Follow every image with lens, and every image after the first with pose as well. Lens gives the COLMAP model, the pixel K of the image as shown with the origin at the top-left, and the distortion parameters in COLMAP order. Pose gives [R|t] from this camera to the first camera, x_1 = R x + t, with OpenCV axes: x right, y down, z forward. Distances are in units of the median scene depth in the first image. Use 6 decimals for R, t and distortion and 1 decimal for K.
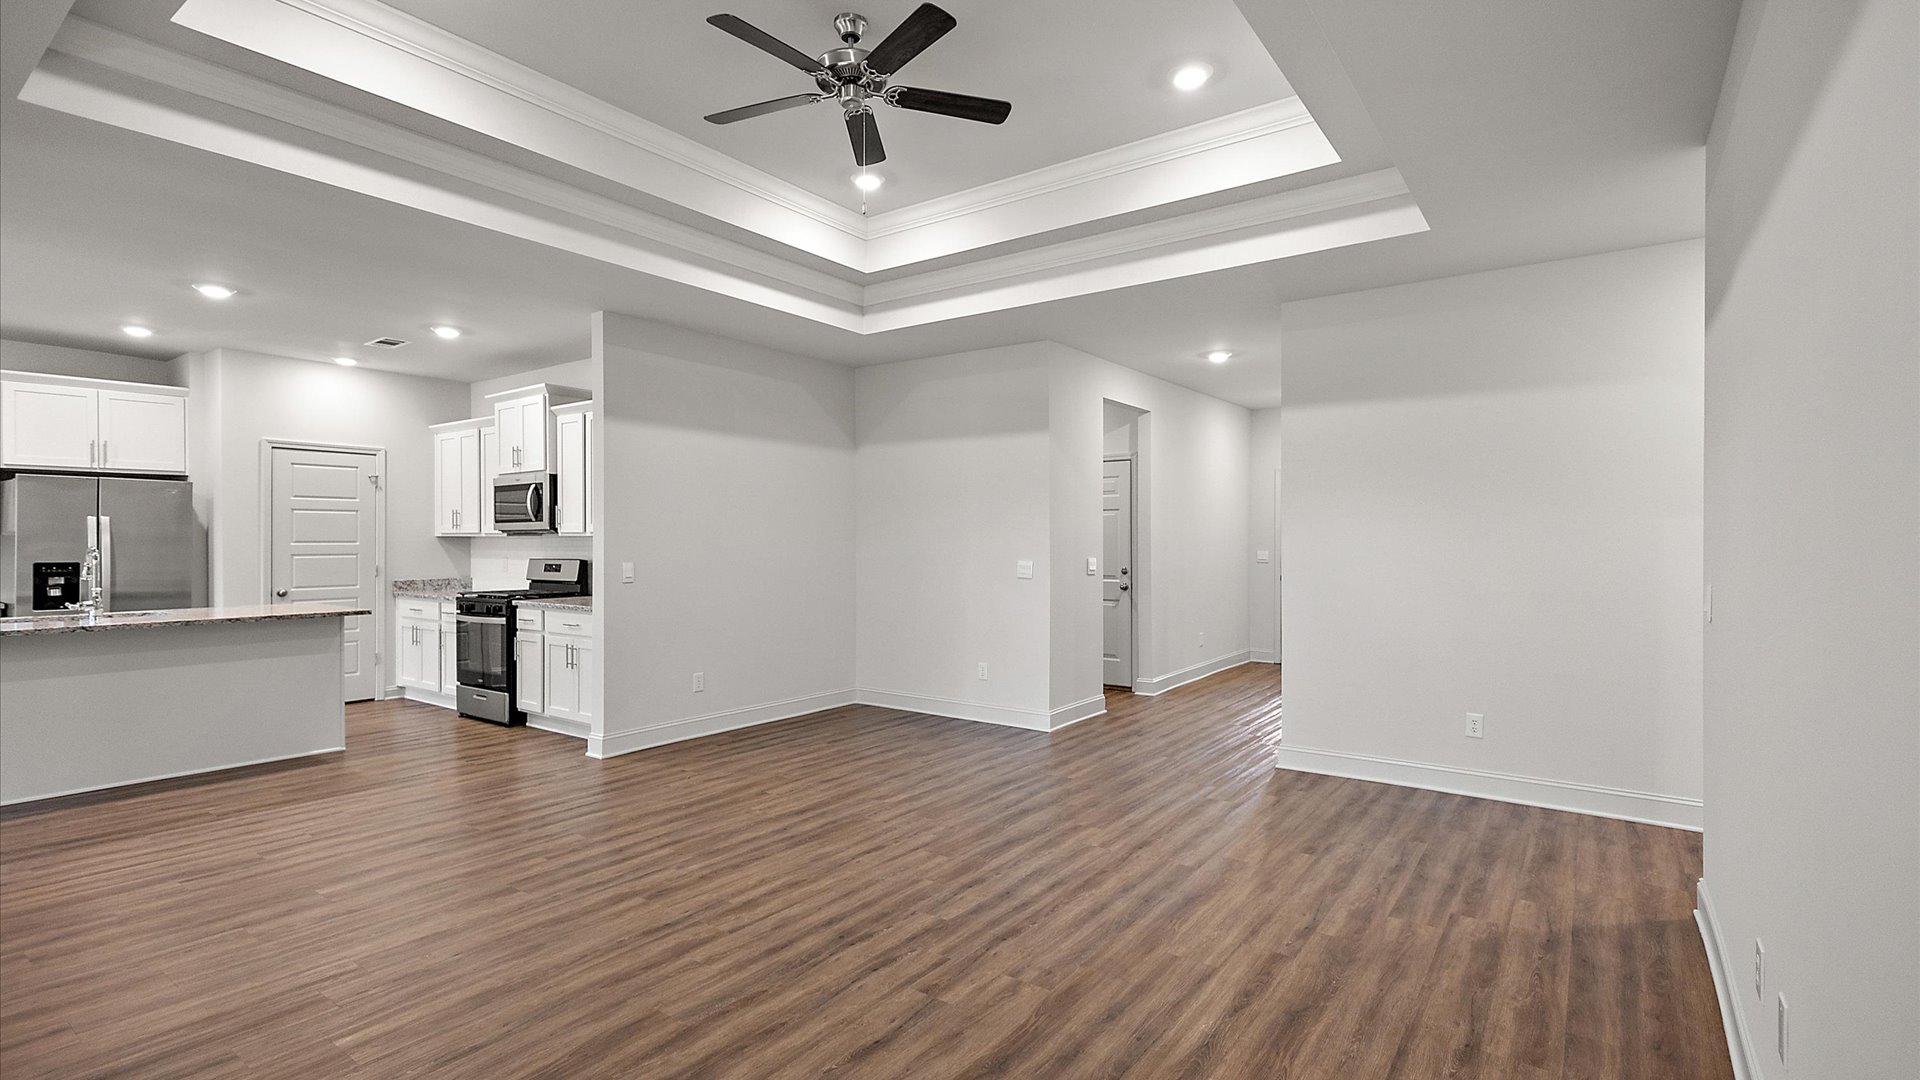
lens RADIAL K [[879.8, 0, 960.7], [0, 879.8, 535.1], [0, 0, 1]] dist [0.017755, 0.000385]
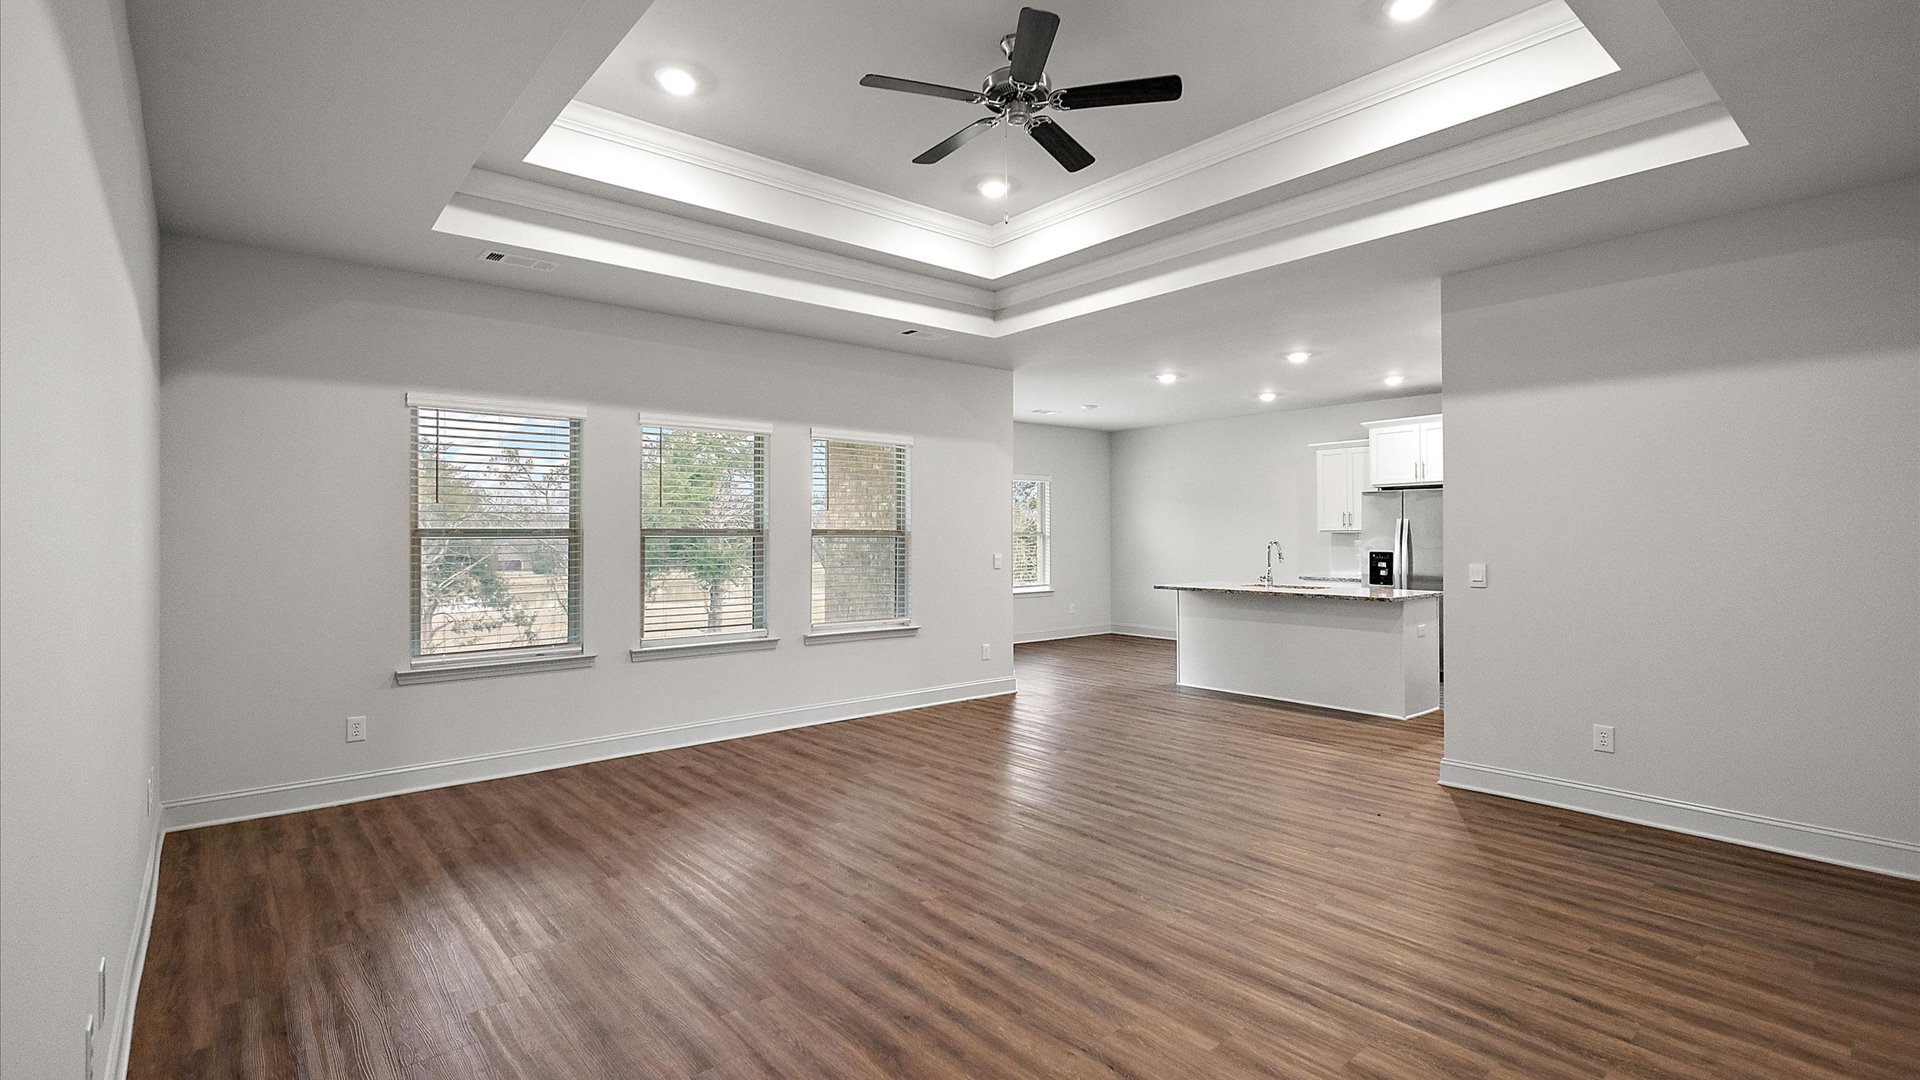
lens RADIAL K [[879.8, 0, 960.7], [0, 879.8, 535.1], [0, 0, 1]] dist [0.017755, 0.000385]
pose [[-0.228399, -0.001996, -0.973566, 0.800432], [0.004828, 0.999983, -0.003183, 0.007631], [0.973556, -0.005428, -0.228385, 1.049288]]
